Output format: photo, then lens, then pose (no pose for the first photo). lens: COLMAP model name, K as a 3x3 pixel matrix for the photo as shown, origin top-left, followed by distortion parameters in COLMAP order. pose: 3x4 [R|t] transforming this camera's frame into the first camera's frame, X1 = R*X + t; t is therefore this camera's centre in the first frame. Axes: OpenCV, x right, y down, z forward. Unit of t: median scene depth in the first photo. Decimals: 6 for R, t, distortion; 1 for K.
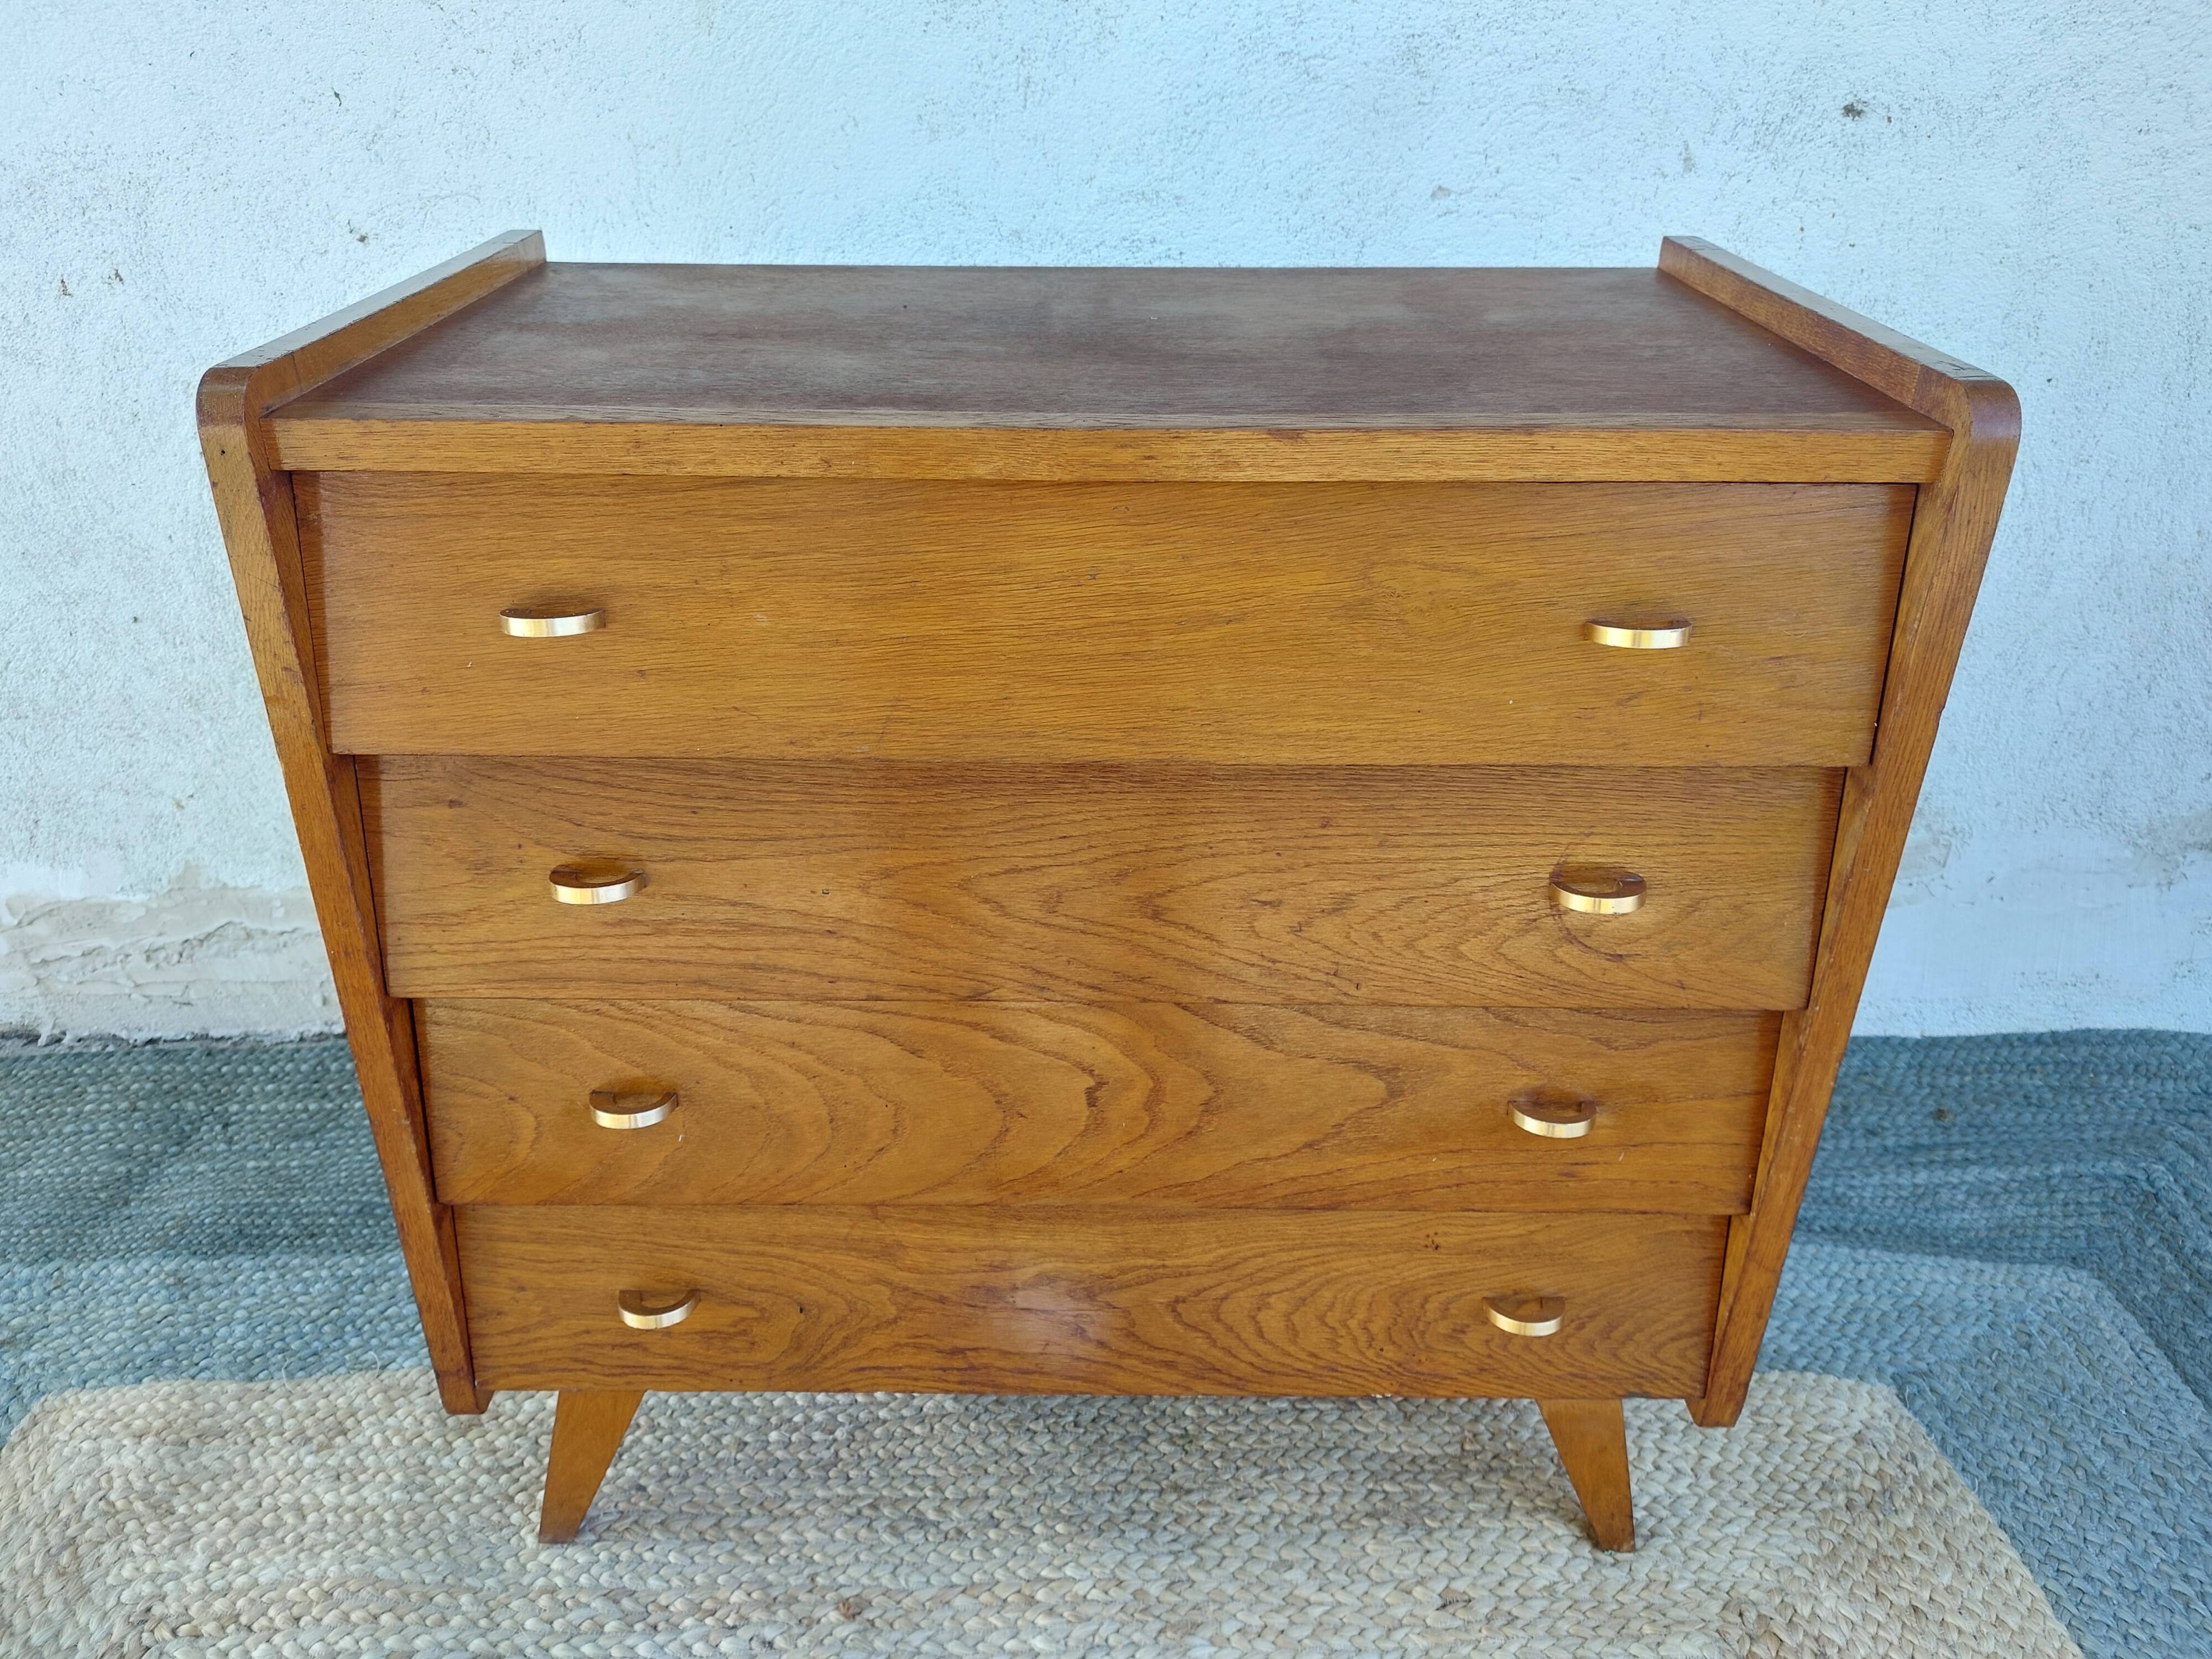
lens RADIAL K [[1621.5, 0, 1081.3], [0, 1621.5, 843.8], [0, 0, 1]] dist [0.045416, -0.047286]
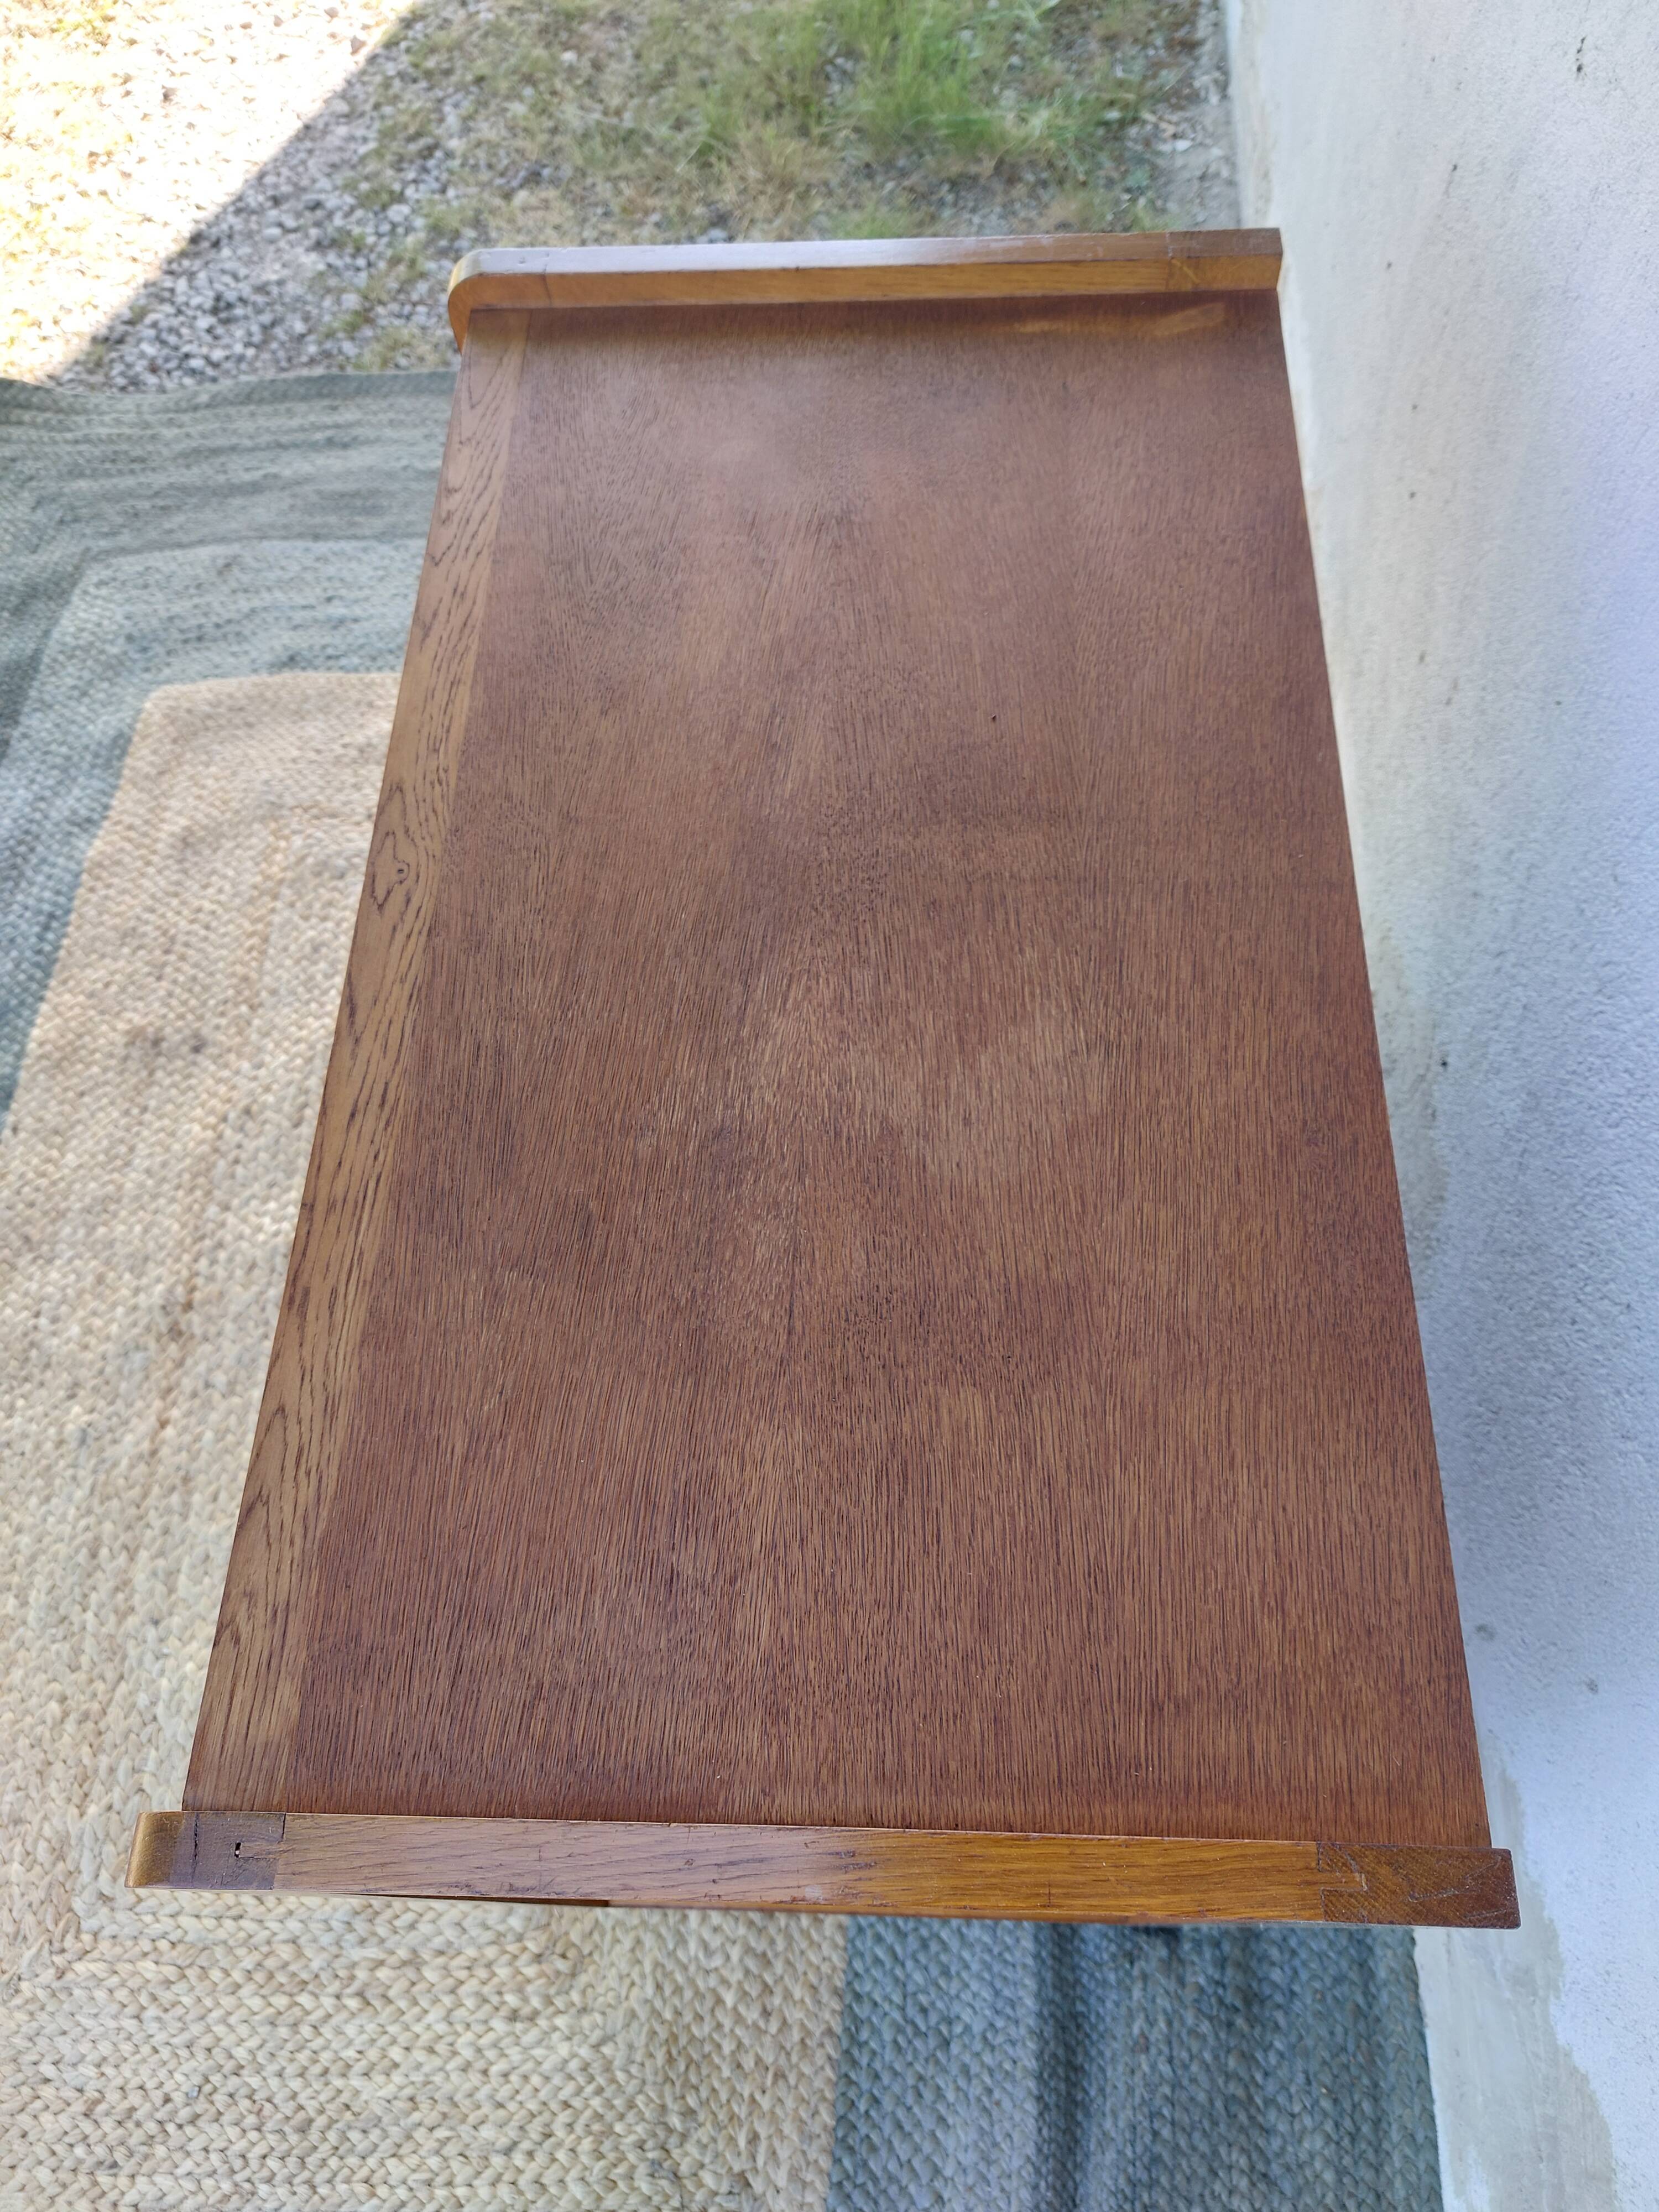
lens RADIAL K [[1621.5, 0, 835.1], [0, 1621.5, 1126.4], [0, 0, 1]] dist [0.045416, -0.047286]
pose [[-0.024147, 0.893185, -0.449041, 0.376131], [-0.427845, 0.396725, 0.812132, -0.726732], [0.903530, 0.211731, 0.372564, 0.597480]]
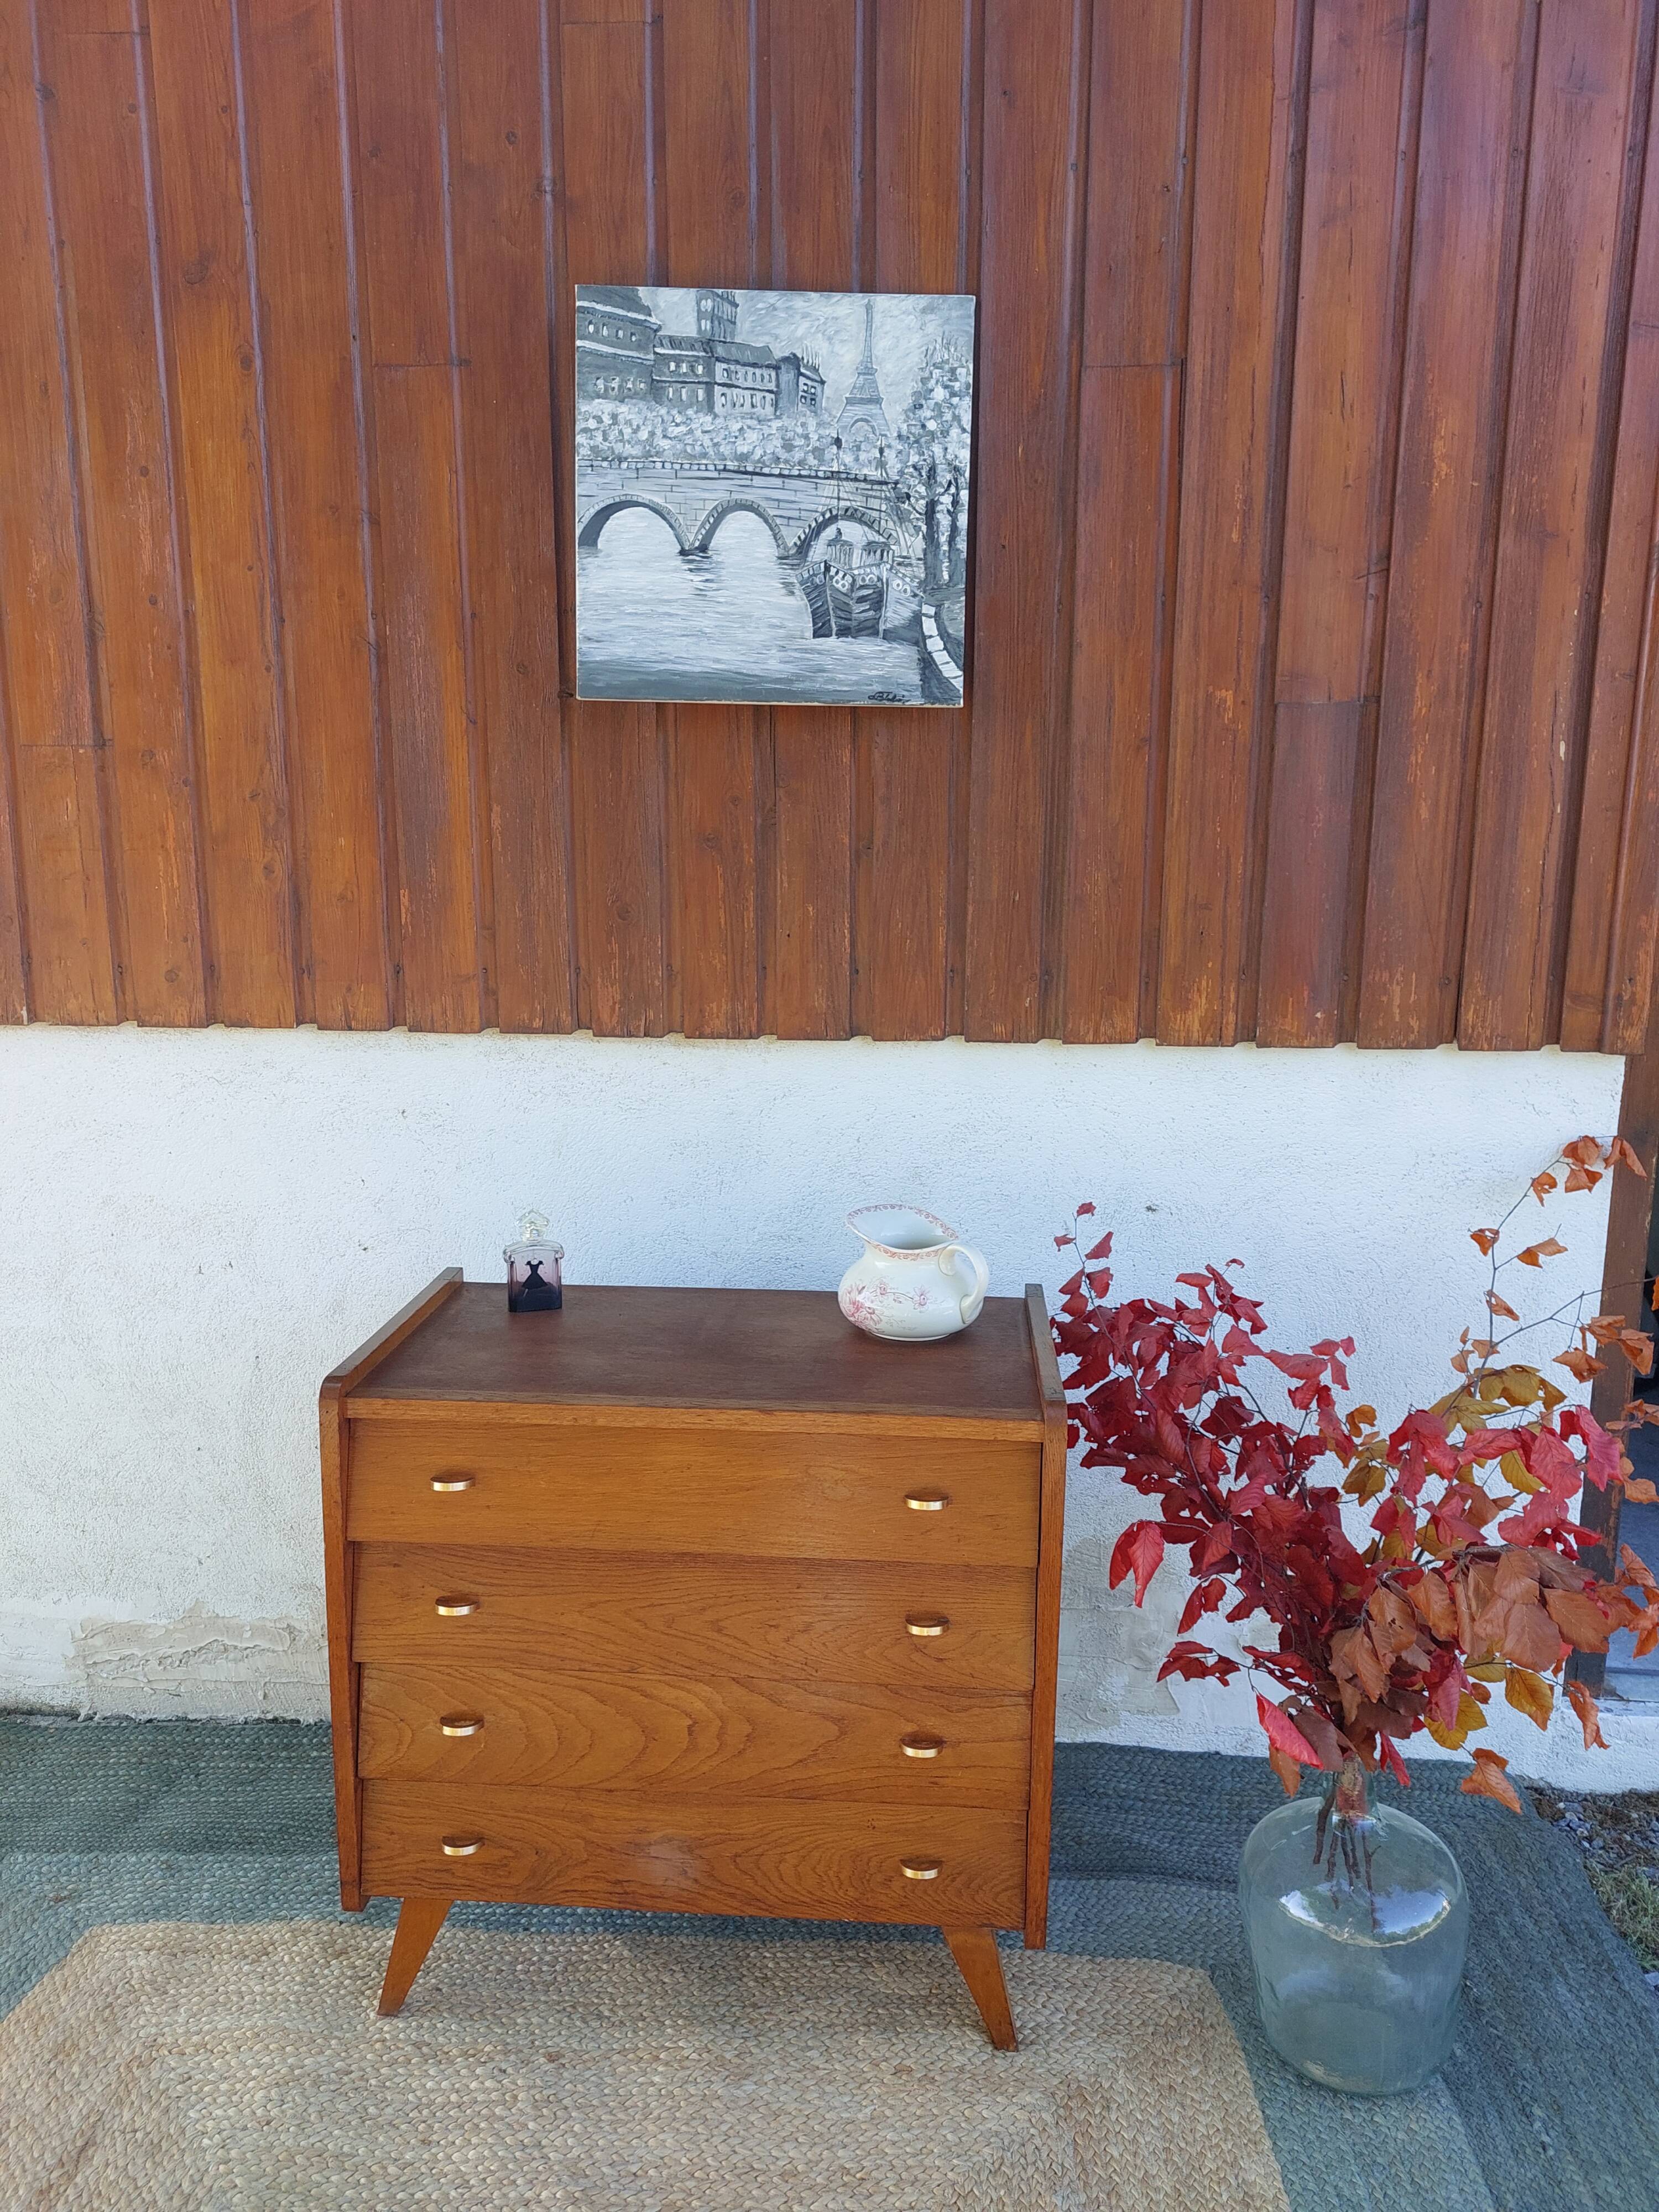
lens RADIAL K [[1621.5, 0, 848.5], [0, 1621.5, 1120.0], [0, 0, 1]] dist [0.045416, -0.047286]
pose [[0.998411, 0.018981, -0.053053, 0.234528], [-0.034024, 0.953608, -0.299121, 0.028891], [0.044914, 0.300451, 0.952739, -0.894150]]
